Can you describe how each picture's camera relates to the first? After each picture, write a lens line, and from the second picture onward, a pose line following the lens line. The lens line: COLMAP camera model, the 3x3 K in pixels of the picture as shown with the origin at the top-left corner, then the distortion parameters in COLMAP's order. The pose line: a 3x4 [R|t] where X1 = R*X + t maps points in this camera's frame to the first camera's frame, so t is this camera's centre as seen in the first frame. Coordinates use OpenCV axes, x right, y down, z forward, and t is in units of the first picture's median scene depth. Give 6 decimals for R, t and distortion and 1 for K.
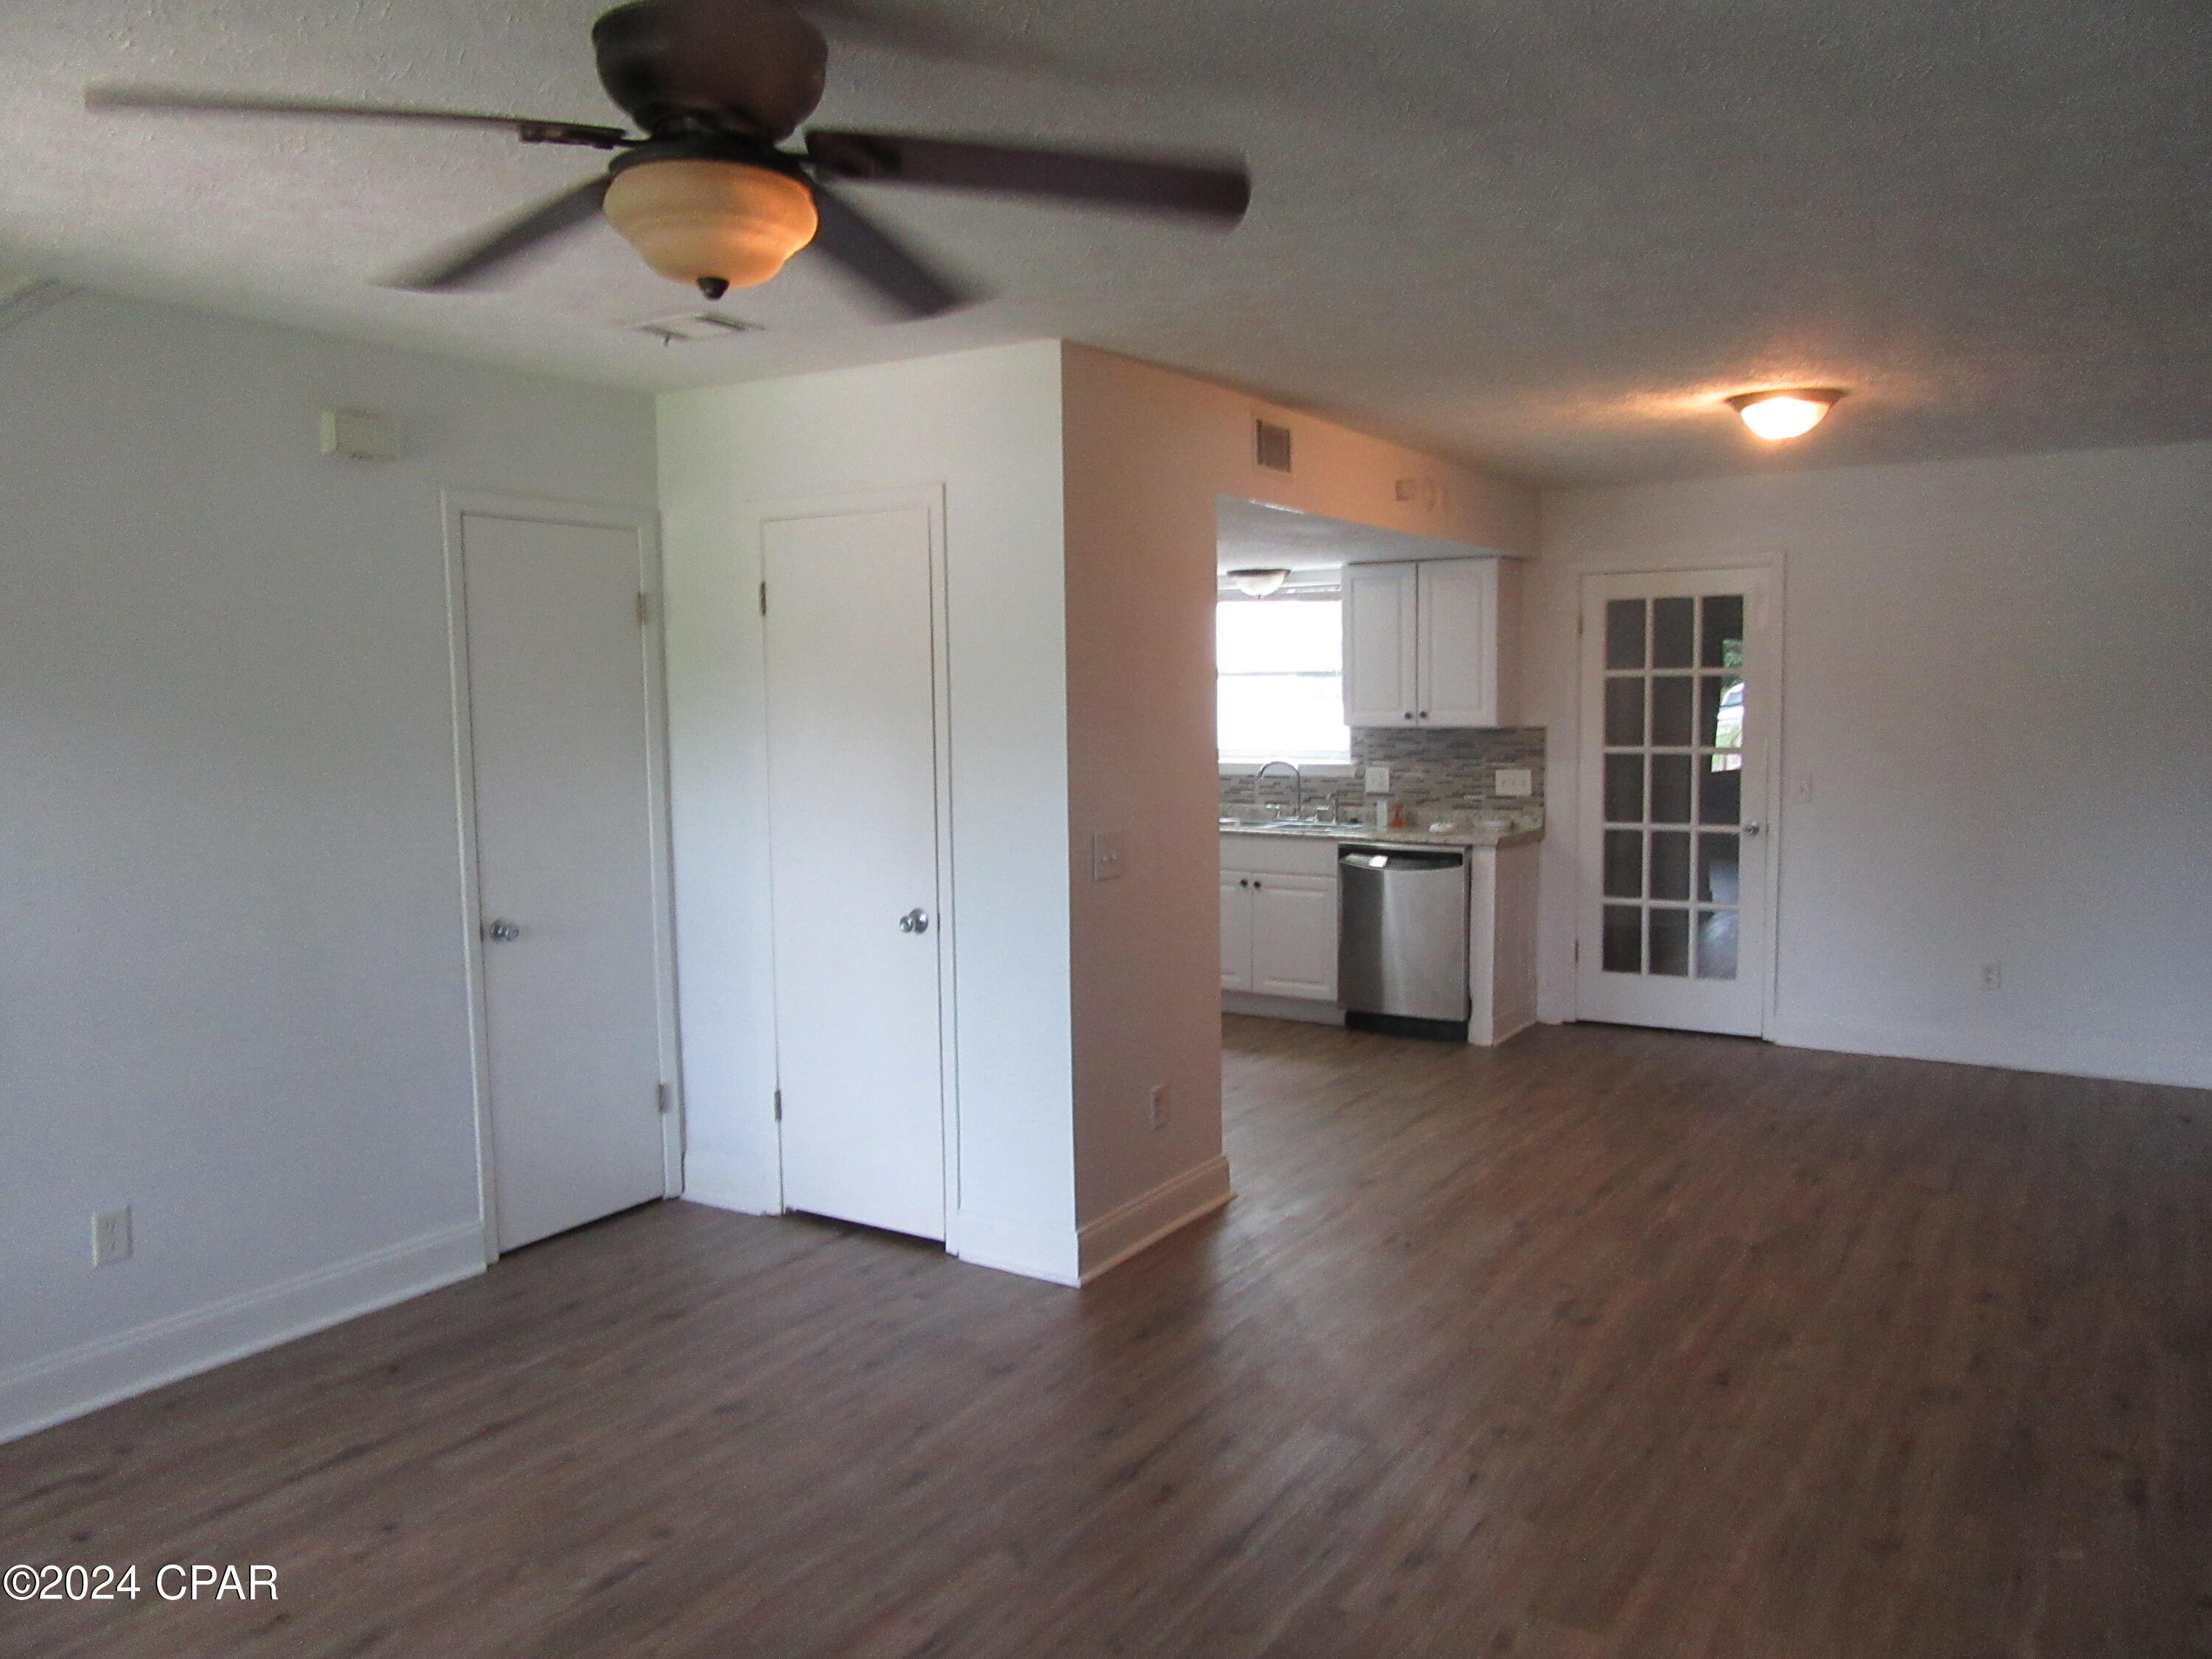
lens RADIAL K [[1642.8, 0, 1118.5], [0, 1642.8, 839.3], [0, 0, 1]] dist [-0.012680, 0.017574]
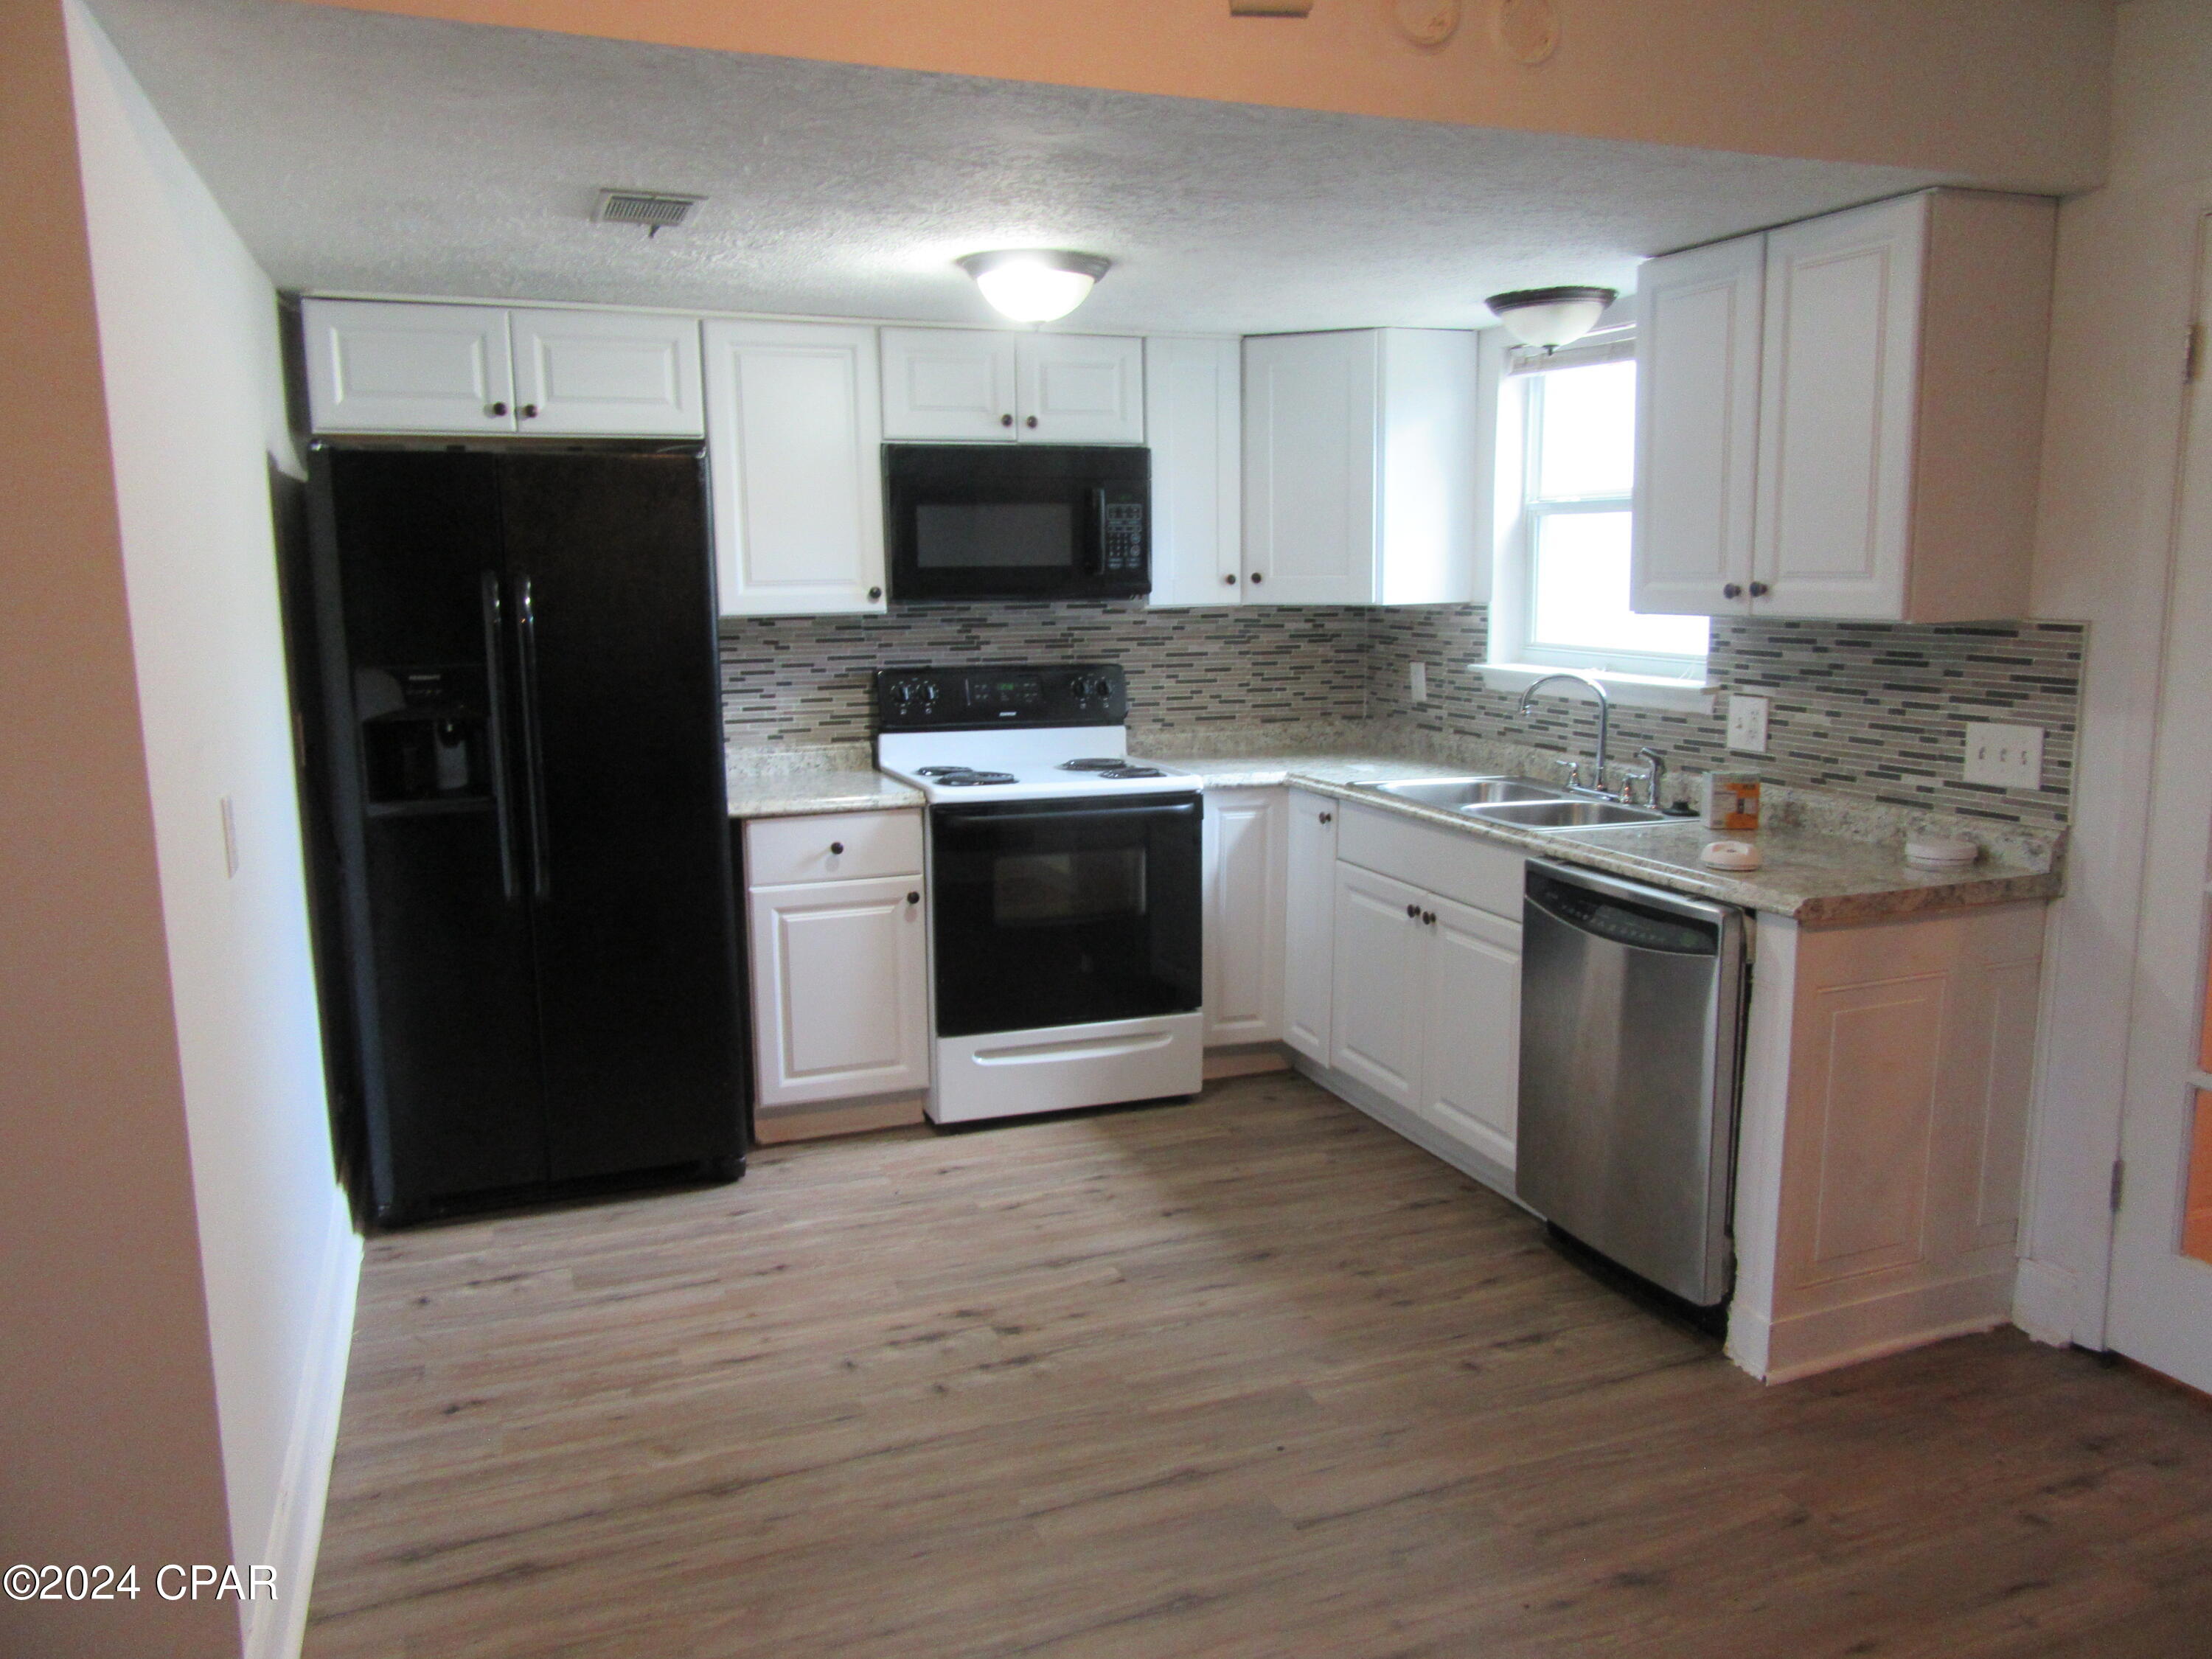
lens RADIAL K [[1642.8, 0, 1100.1], [0, 1642.8, 835.7], [0, 0, 1]] dist [-0.012680, 0.017574]
pose [[0.803811, 0.098986, -0.586592, 0.538487], [-0.050027, 0.993814, 0.099151, -0.078488], [0.592778, -0.050353, 0.803790, 0.939703]]
